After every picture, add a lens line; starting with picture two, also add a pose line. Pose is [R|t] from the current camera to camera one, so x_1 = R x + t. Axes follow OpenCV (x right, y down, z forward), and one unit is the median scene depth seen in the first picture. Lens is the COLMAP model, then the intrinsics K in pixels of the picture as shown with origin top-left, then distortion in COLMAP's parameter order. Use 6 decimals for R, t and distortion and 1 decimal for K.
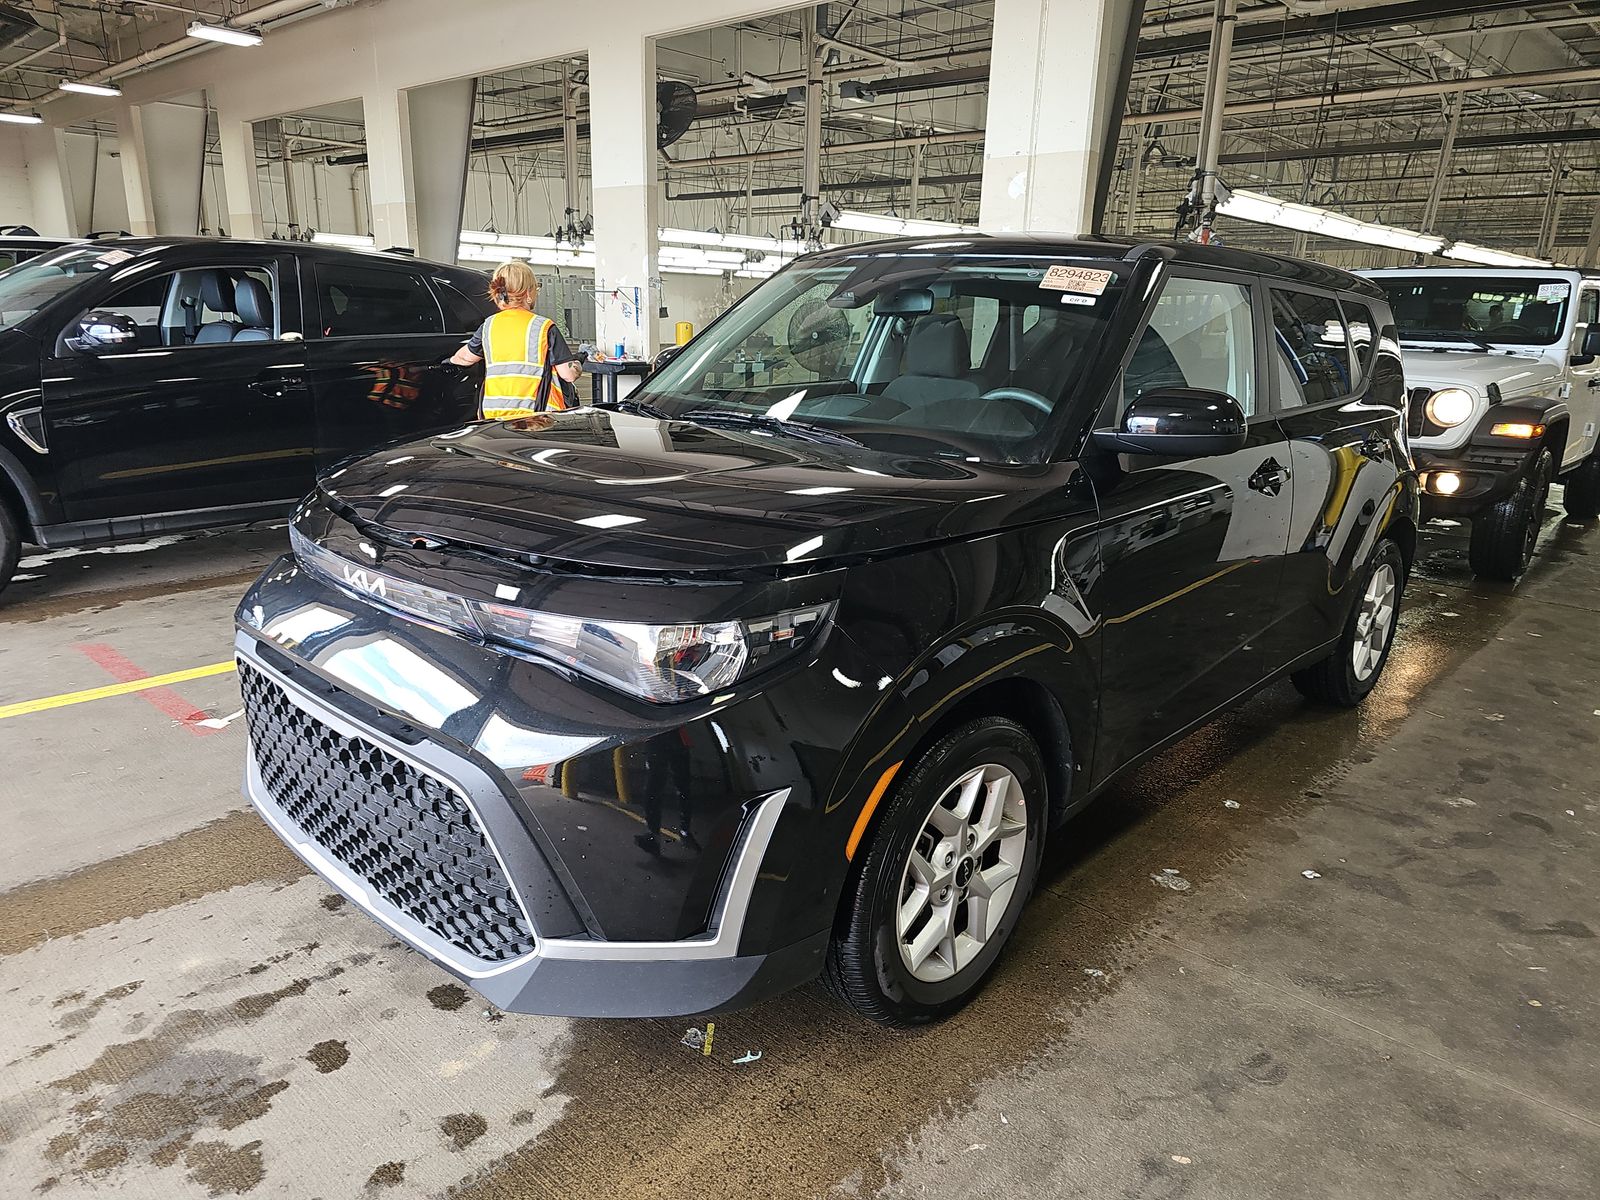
lens RADIAL K [[1060.6, 0, 800.0], [0, 1060.6, 600.0], [0, 0, 1]] dist [0.008766, 0.002702]
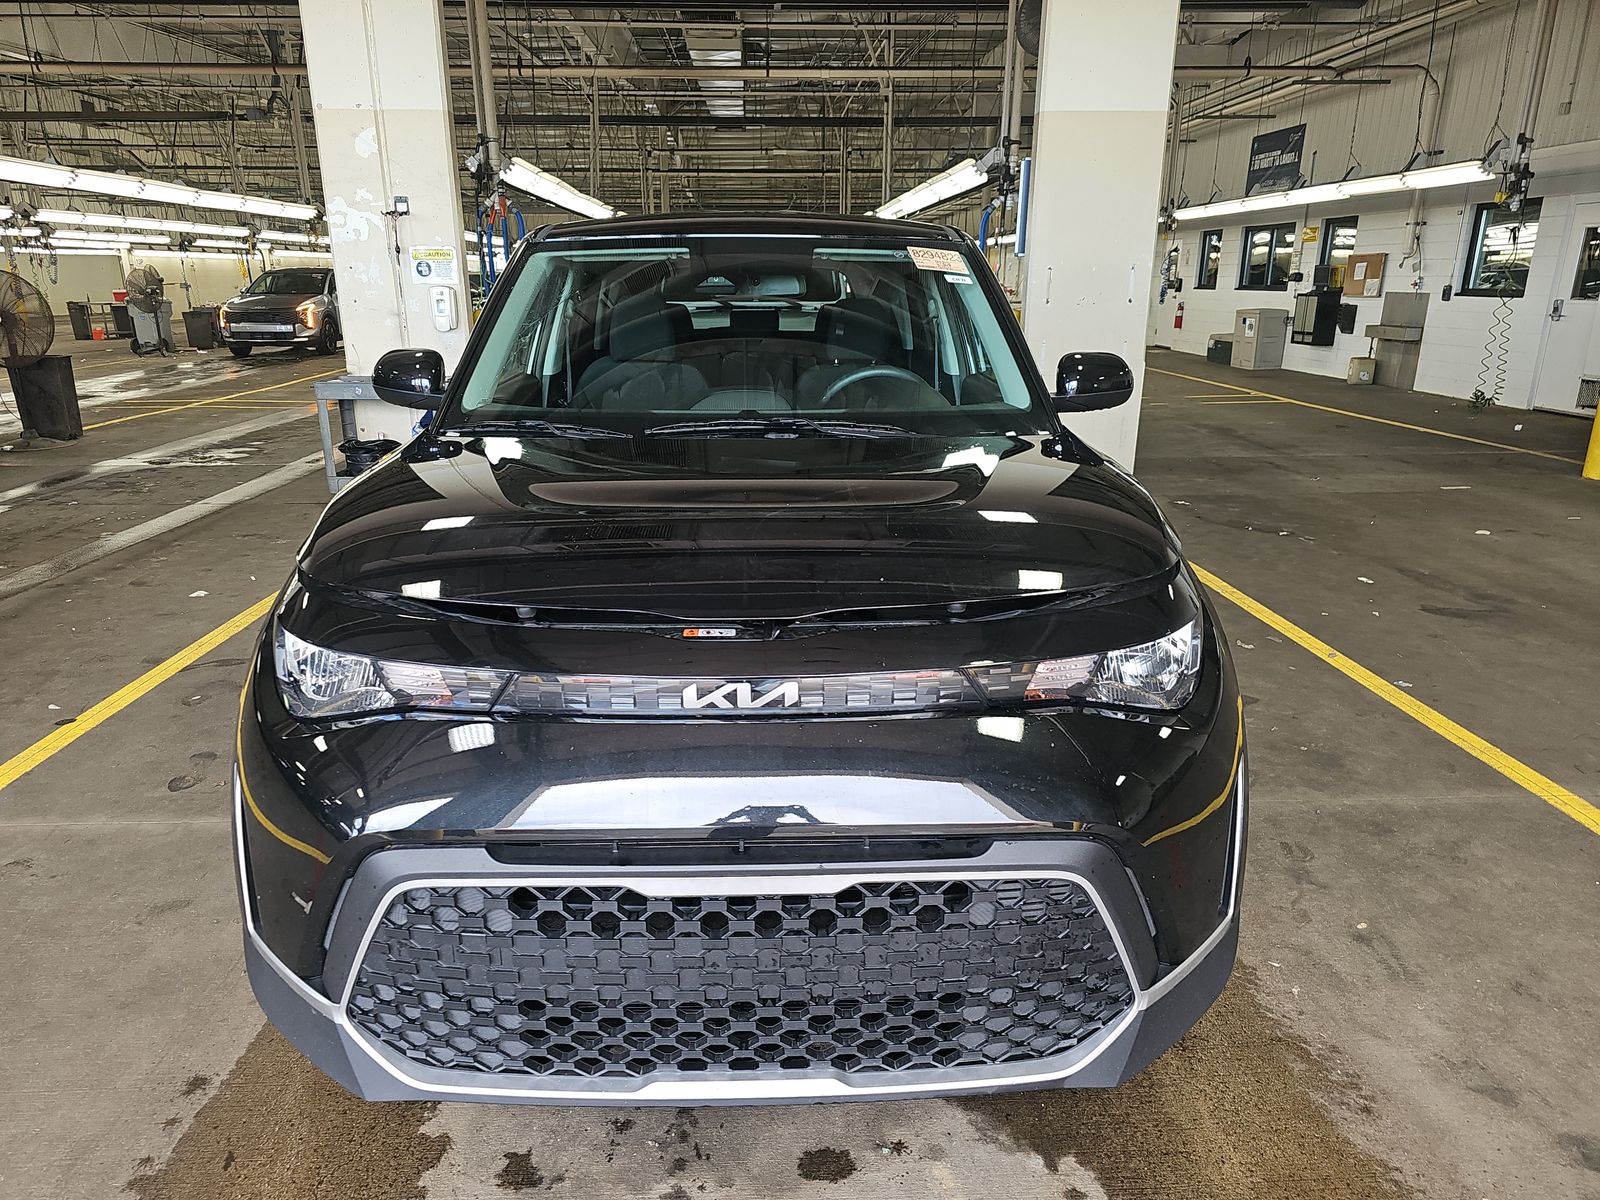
lens RADIAL K [[1060.6, 0, 800.0], [0, 1060.6, 600.0], [0, 0, 1]] dist [0.008766, 0.002702]
pose [[0.705759, -0.227811, 0.670825, -0.431793], [0.203733, 0.972154, 0.115799, -0.081047], [-0.678525, 0.054943, 0.732519, 0.210396]]
